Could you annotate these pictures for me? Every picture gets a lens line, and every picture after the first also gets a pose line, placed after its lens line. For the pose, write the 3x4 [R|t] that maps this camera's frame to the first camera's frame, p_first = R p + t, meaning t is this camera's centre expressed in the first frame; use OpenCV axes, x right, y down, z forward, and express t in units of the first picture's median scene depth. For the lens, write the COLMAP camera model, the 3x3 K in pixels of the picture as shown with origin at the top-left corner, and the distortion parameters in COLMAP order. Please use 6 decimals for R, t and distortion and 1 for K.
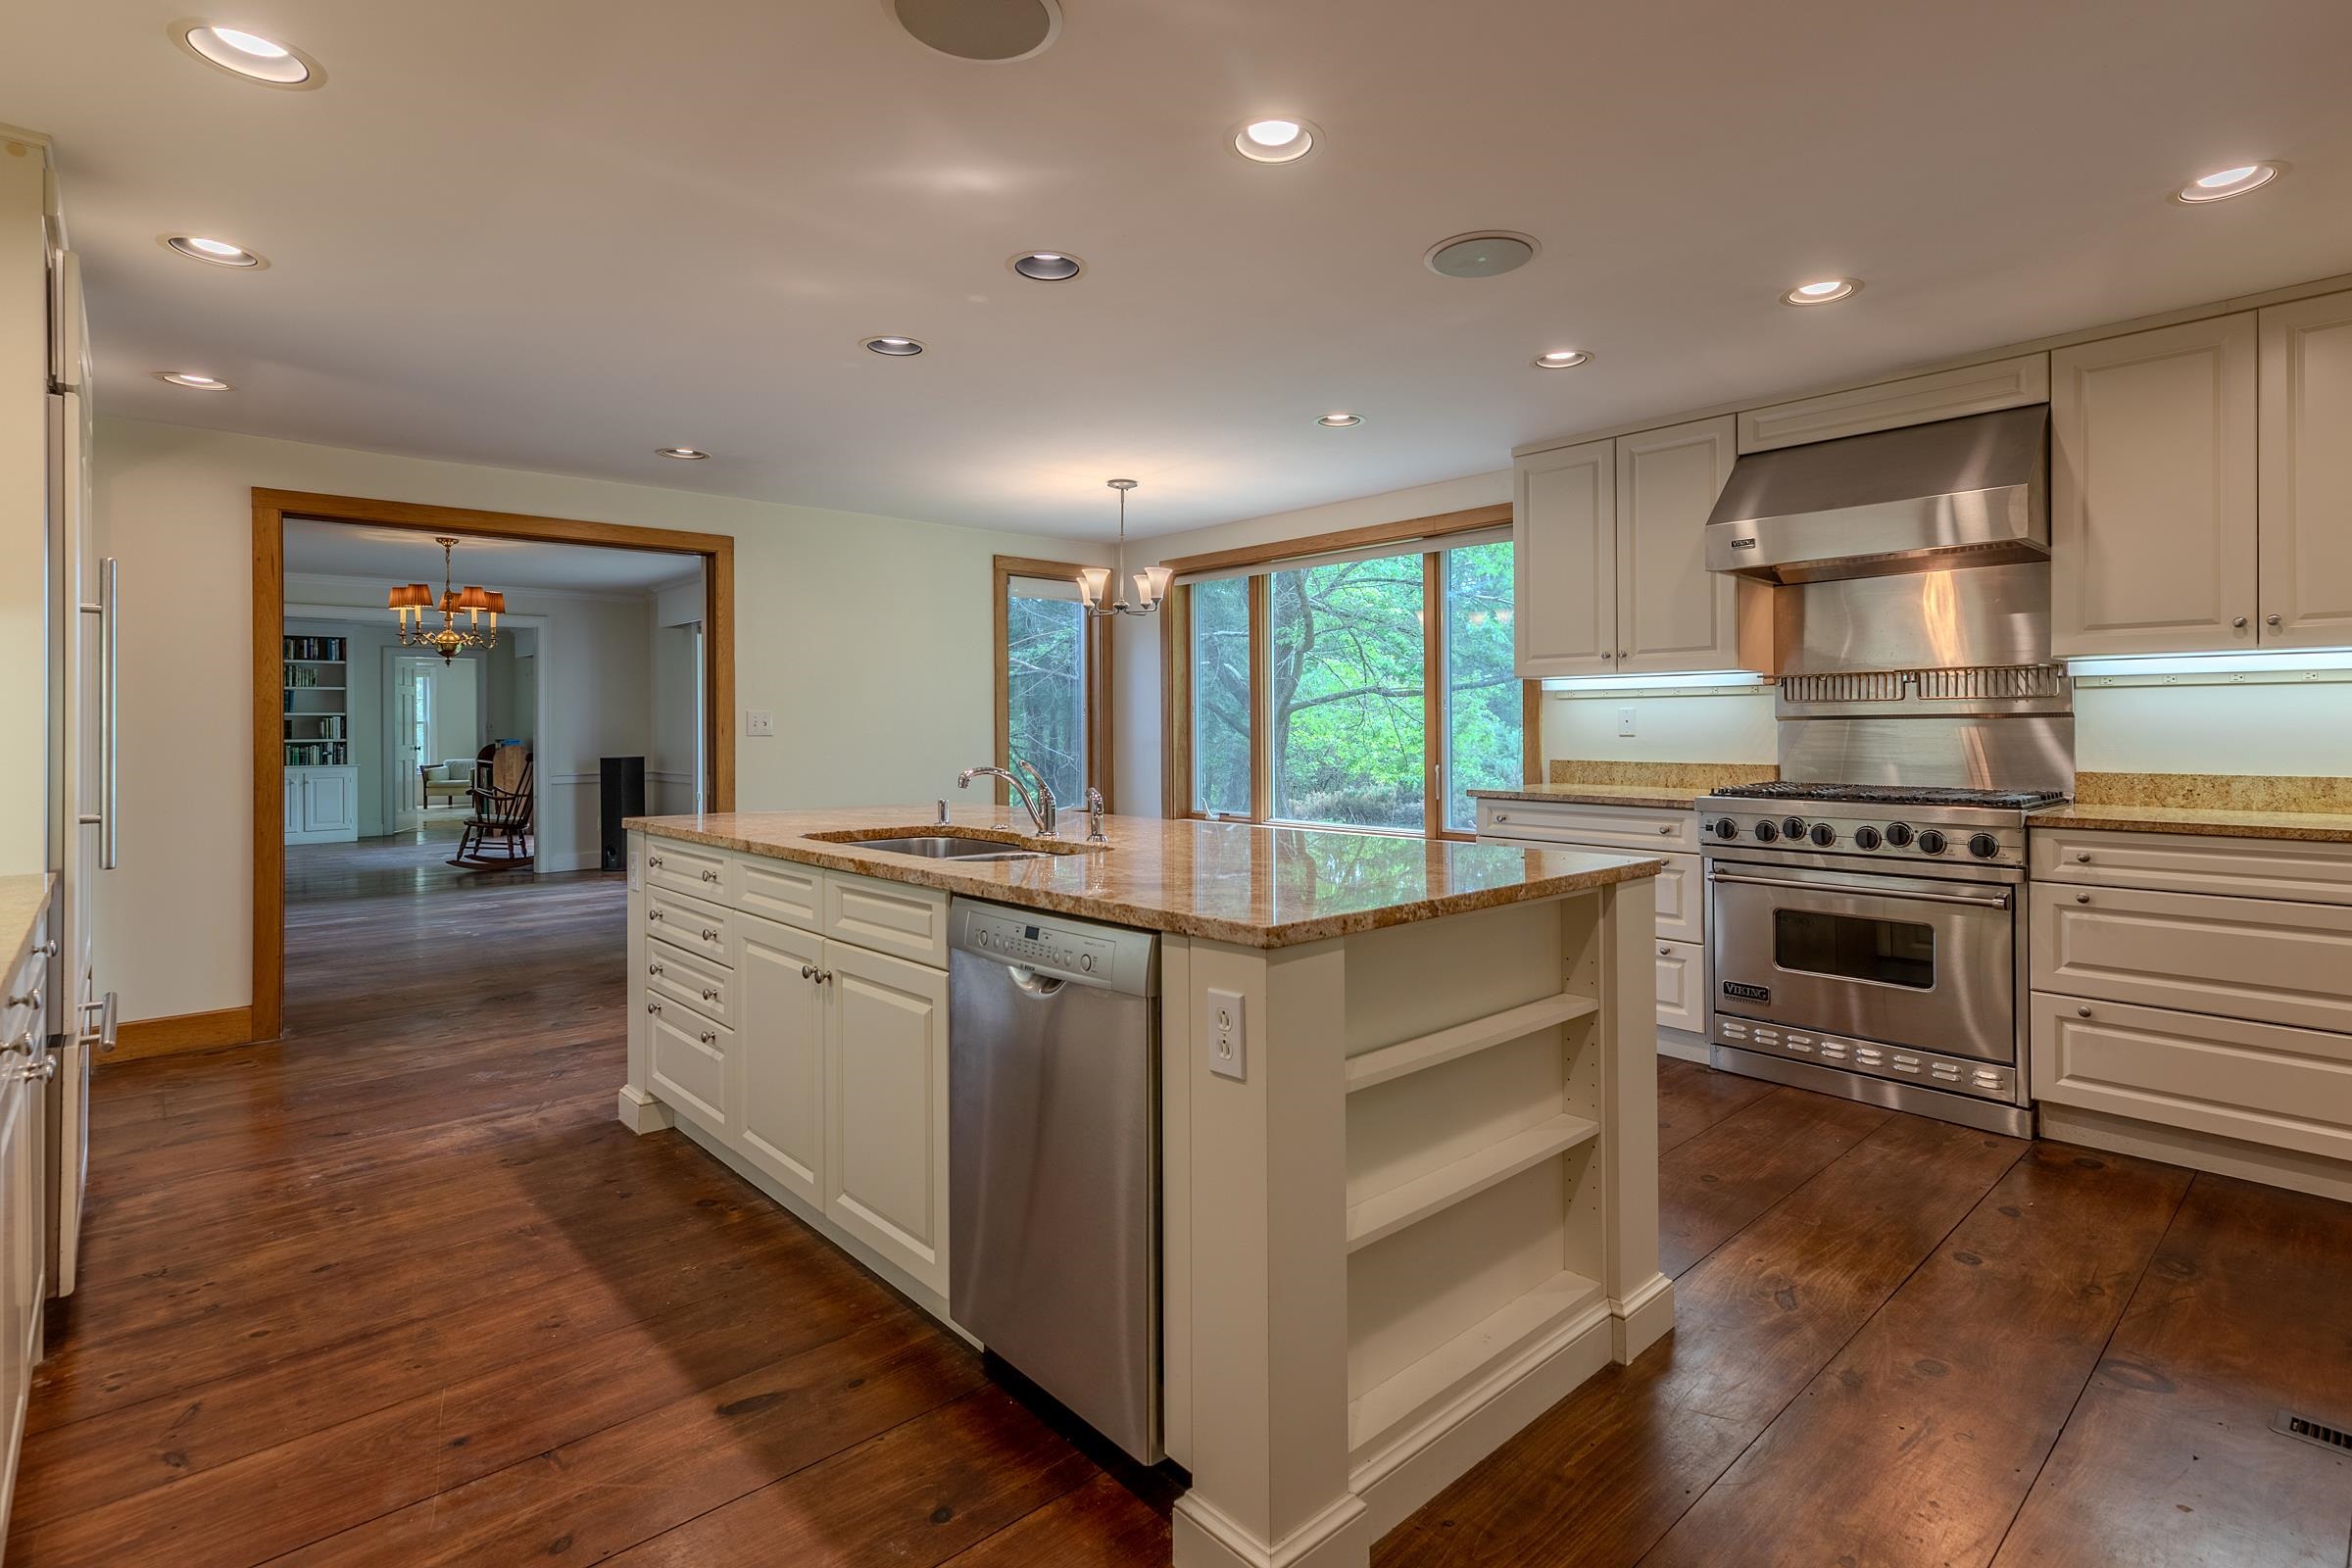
lens RADIAL K [[1116.1, 0, 1199.8], [0, 1116.1, 720.1], [0, 0, 1]] dist [-0.001760, 0.000271]
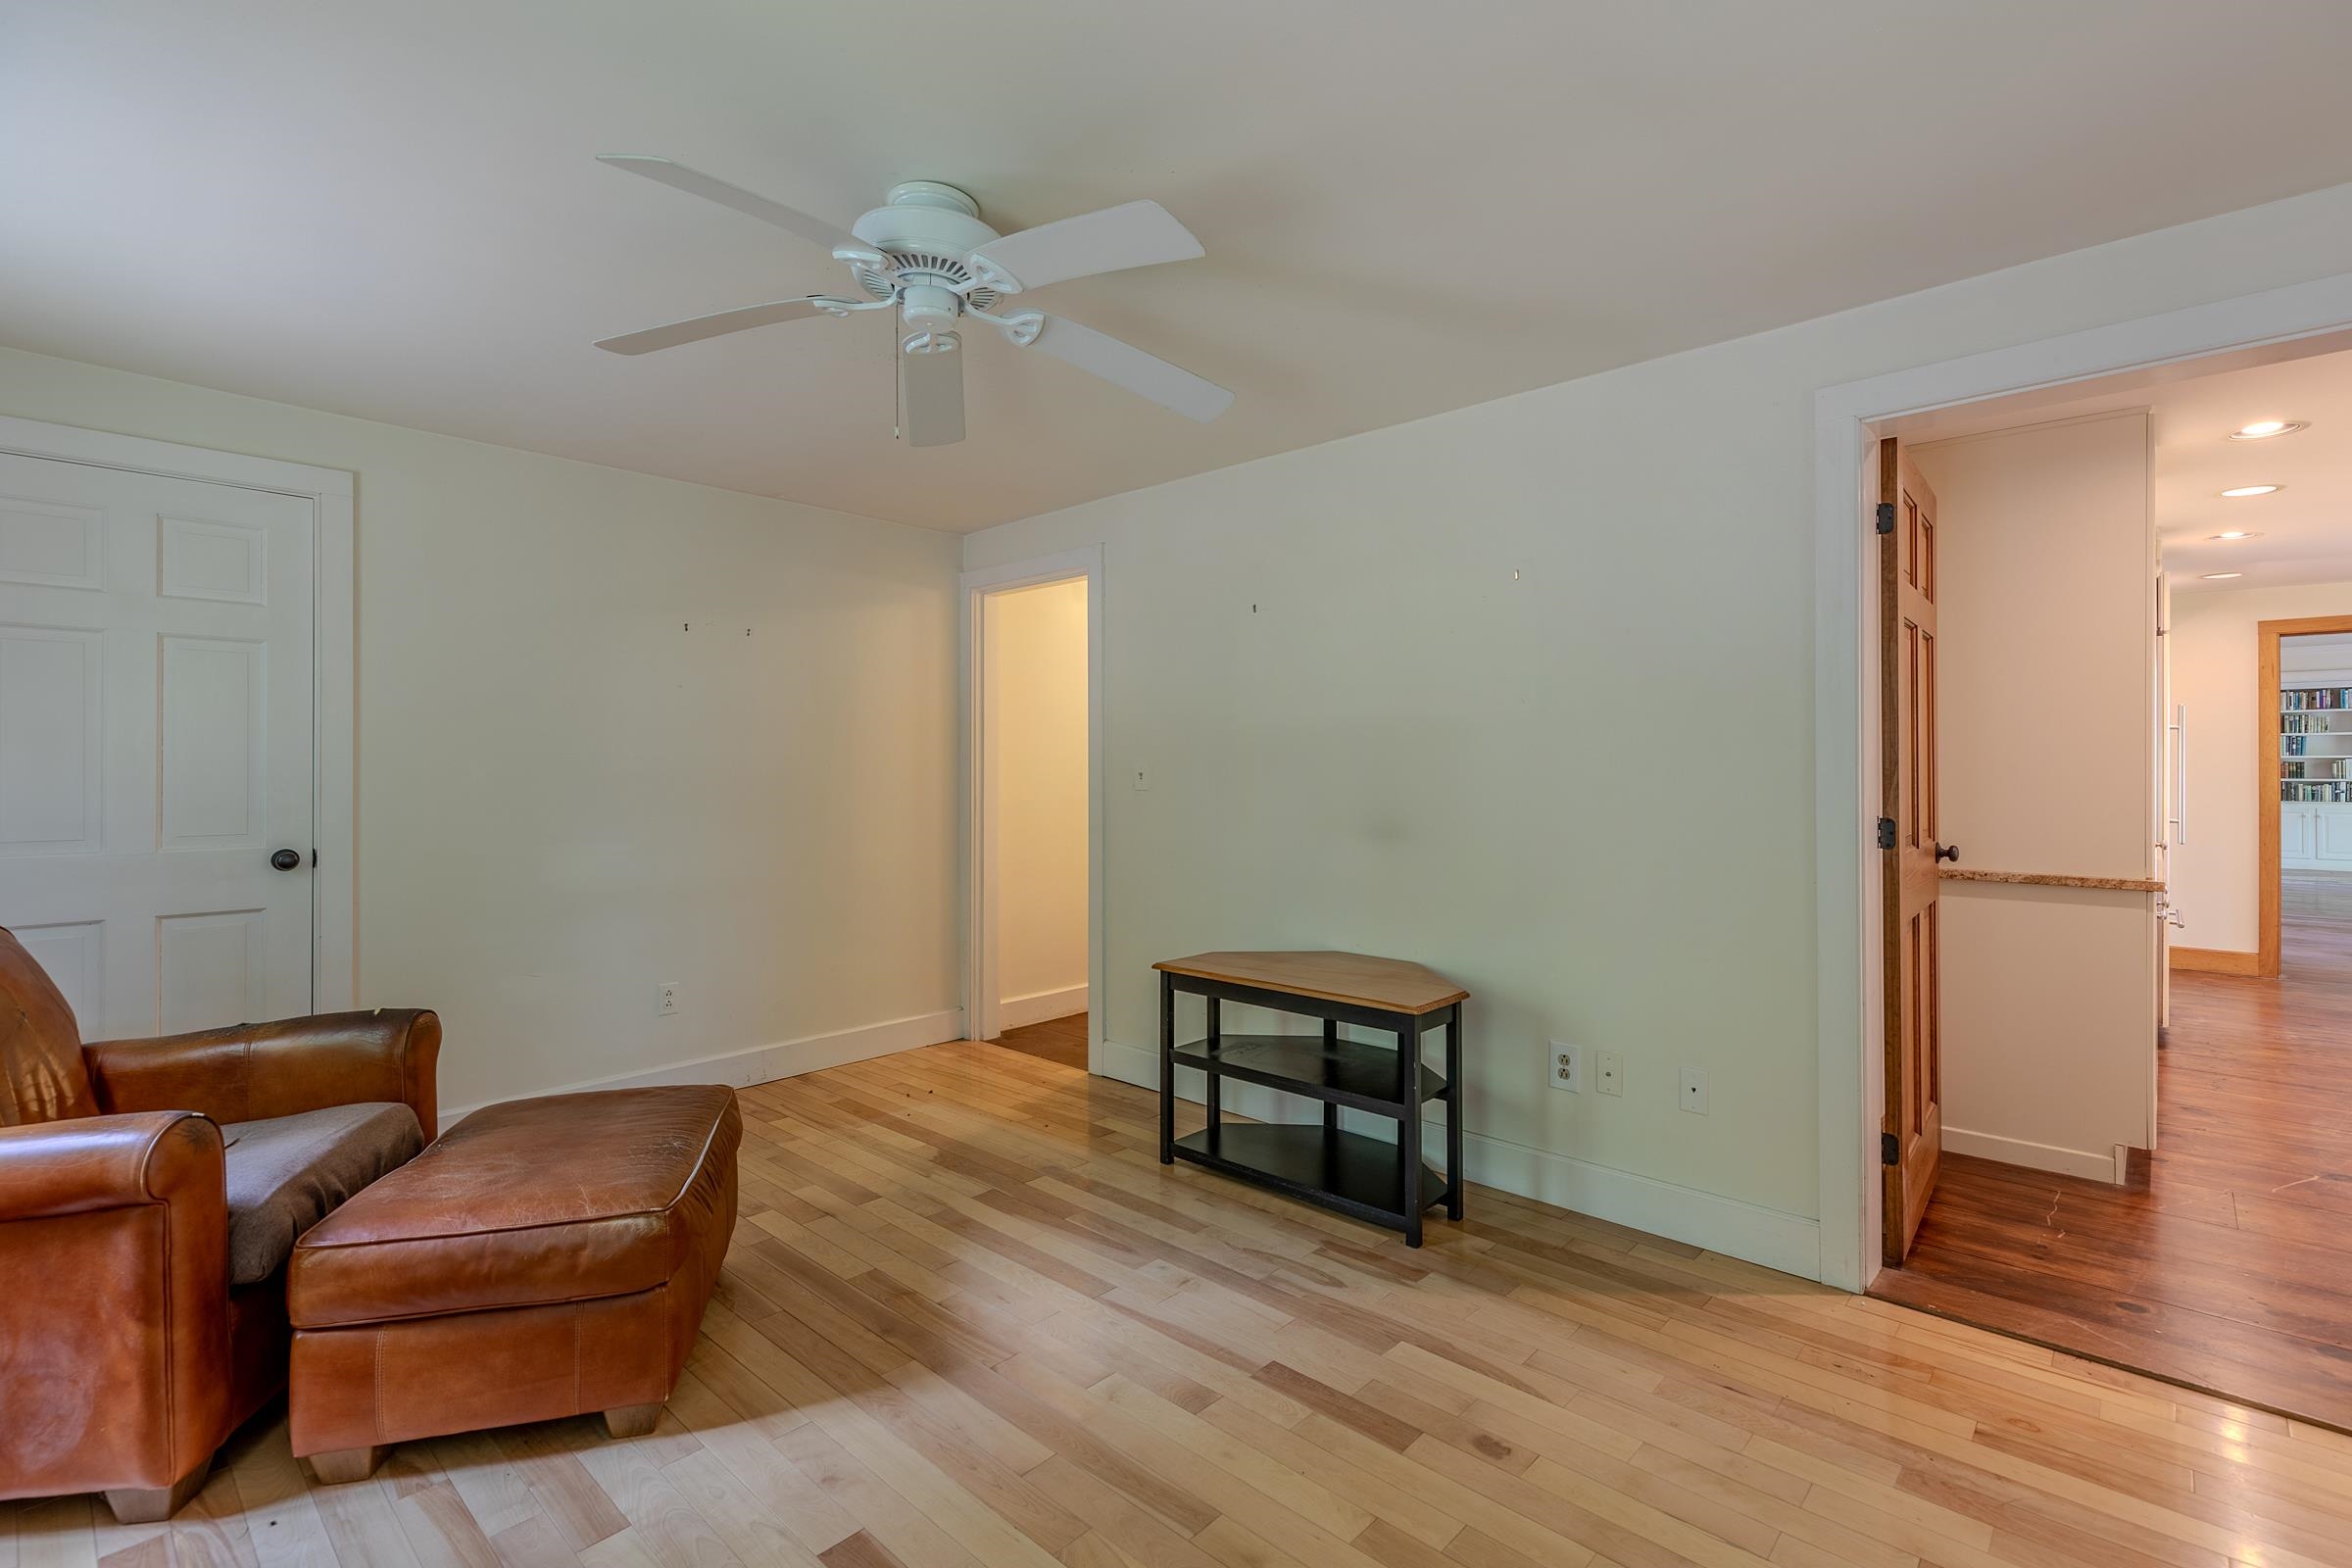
lens RADIAL K [[1087.4, 0, 1182.2], [0, 1087.4, 772.2], [0, 0, 1]] dist [0.004377, -0.000939]
pose [[0.078896, 0.006673, -0.996861, 0.859220], [0.010512, 0.999916, 0.007526, -0.040176], [0.996827, -0.011073, 0.078819, -0.965658]]
